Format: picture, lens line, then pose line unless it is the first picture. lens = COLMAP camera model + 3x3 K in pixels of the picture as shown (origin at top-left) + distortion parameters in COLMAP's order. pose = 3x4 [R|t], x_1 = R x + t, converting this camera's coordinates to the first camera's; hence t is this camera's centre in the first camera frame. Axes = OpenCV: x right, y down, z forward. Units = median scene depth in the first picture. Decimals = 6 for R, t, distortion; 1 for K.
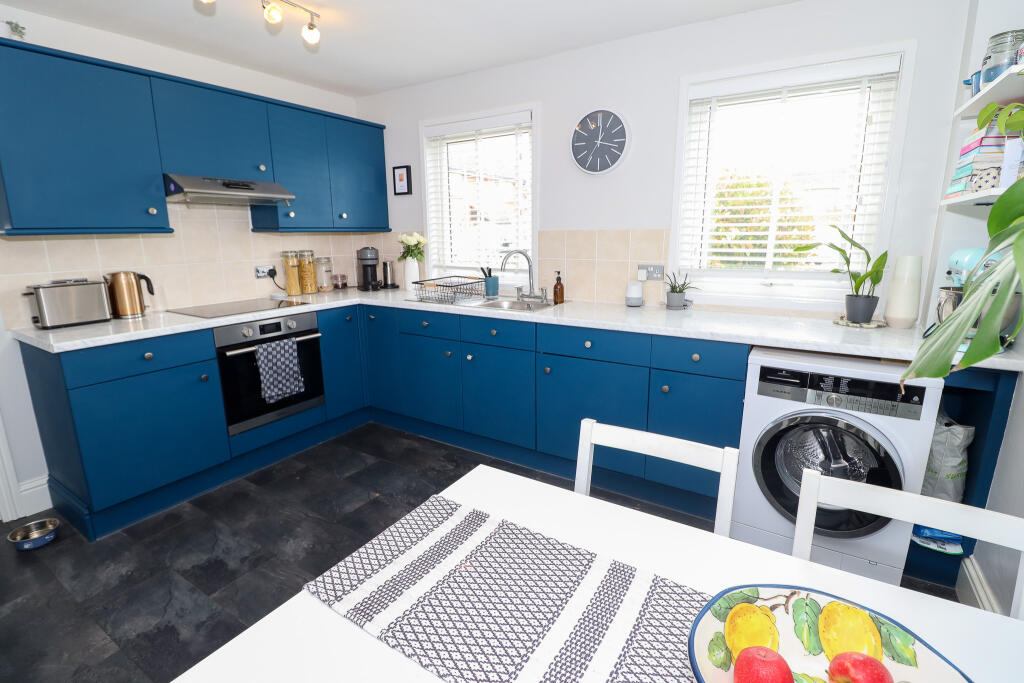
lens RADIAL K [[474.3, 0, 513.5], [0, 474.3, 335.7], [0, 0, 1]] dist [-0.007769, -0.007538]
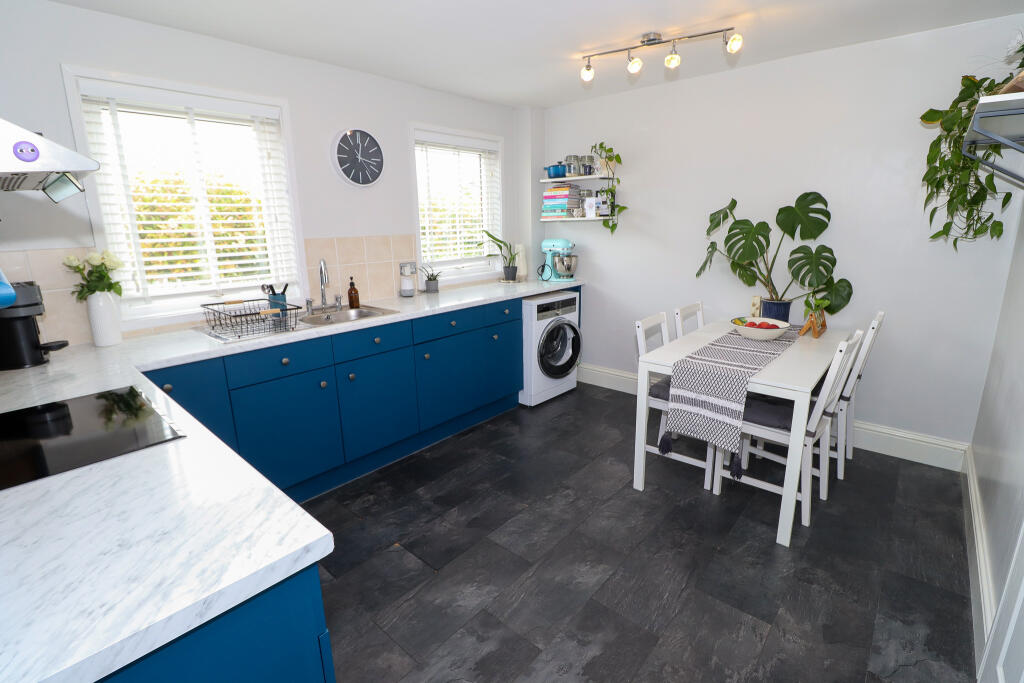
lens RADIAL K [[474.3, 0, 511.5], [0, 474.3, 333.7], [0, 0, 1]] dist [-0.007769, -0.007538]
pose [[0.162181, -0.219891, 0.961949, -0.940293], [0.226184, 0.957183, 0.180668, -0.134760], [-0.960489, 0.188276, 0.204972, 0.512691]]
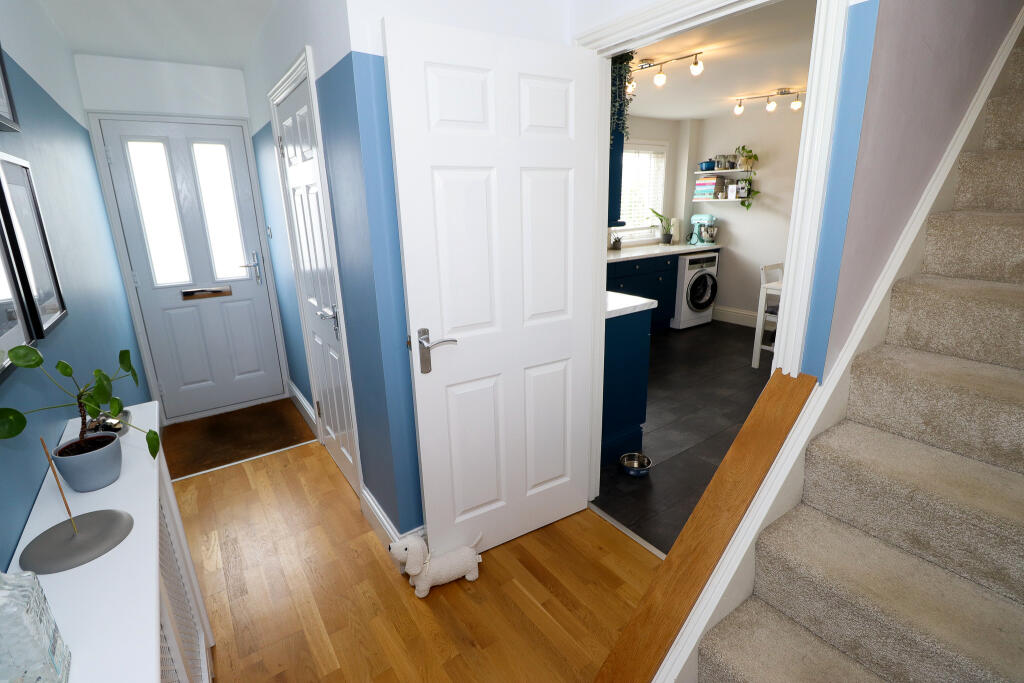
lens RADIAL K [[474.3, 0, 509.5], [0, 474.3, 334.6], [0, 0, 1]] dist [-0.007769, -0.007538]
pose [[0.388659, -0.253011, 0.885963, -1.745609], [0.218095, 0.959495, 0.178335, -0.169240], [-0.895198, 0.123913, 0.428097, 0.566326]]
